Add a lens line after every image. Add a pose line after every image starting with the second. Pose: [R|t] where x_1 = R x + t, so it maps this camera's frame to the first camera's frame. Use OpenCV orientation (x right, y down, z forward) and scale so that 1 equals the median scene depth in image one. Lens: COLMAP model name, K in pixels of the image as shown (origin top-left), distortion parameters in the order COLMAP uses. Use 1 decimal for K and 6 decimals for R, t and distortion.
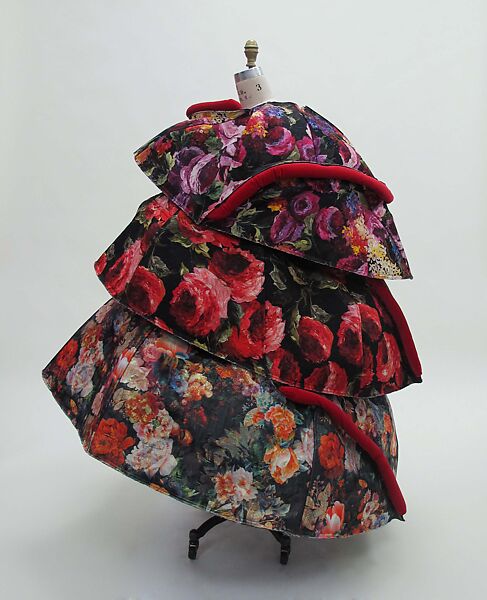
lens RADIAL K [[673.6, 0, 246.1], [0, 673.6, 298.9], [0, 0, 1]] dist [-0.129409, 0.000000]
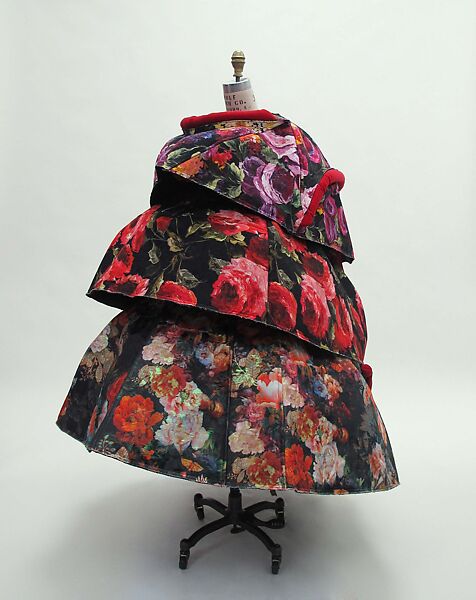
lens RADIAL K [[673.6, 0, 240.3], [0, 673.6, 300.2], [0, 0, 1]] dist [-0.129409, 0.000000]
pose [[0.607221, -0.183994, 0.772935, -0.907077], [0.192215, 0.977939, 0.081789, -0.108304], [-0.770932, 0.098906, 0.629191, 0.427390]]
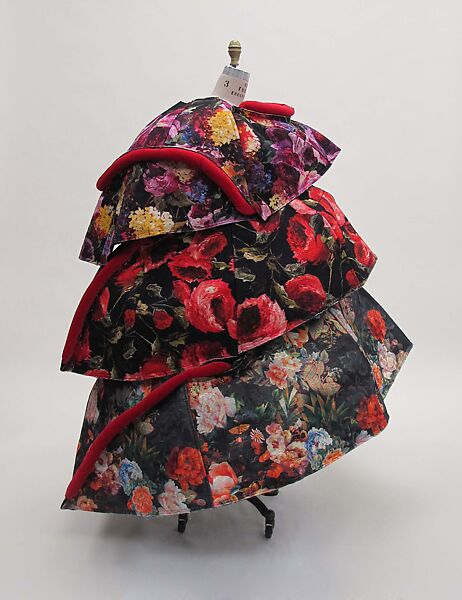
lens RADIAL K [[666.8, 0, 234.1], [0, 666.8, 298.6], [0, 0, 1]] dist [-0.132117, 0.000000]
pose [[-0.997237, -0.002450, -0.074249, 0.090576], [-0.037201, 0.881588, 0.470551, -0.558914], [0.064304, 0.472013, -0.879243, 2.276519]]
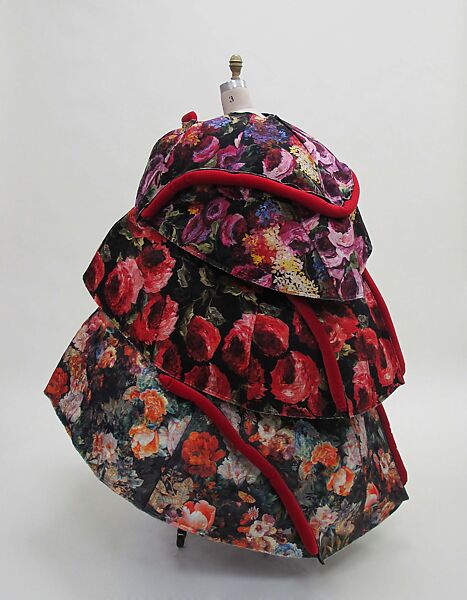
lens RADIAL K [[666.8, 0, 232.0], [0, 666.8, 302.6], [0, 0, 1]] dist [-0.132117, 0.000000]
pose [[0.746729, 0.153210, -0.647242, 0.800829], [-0.162376, 0.985657, 0.045982, -0.050754], [0.645004, 0.070760, 0.760896, 0.241223]]
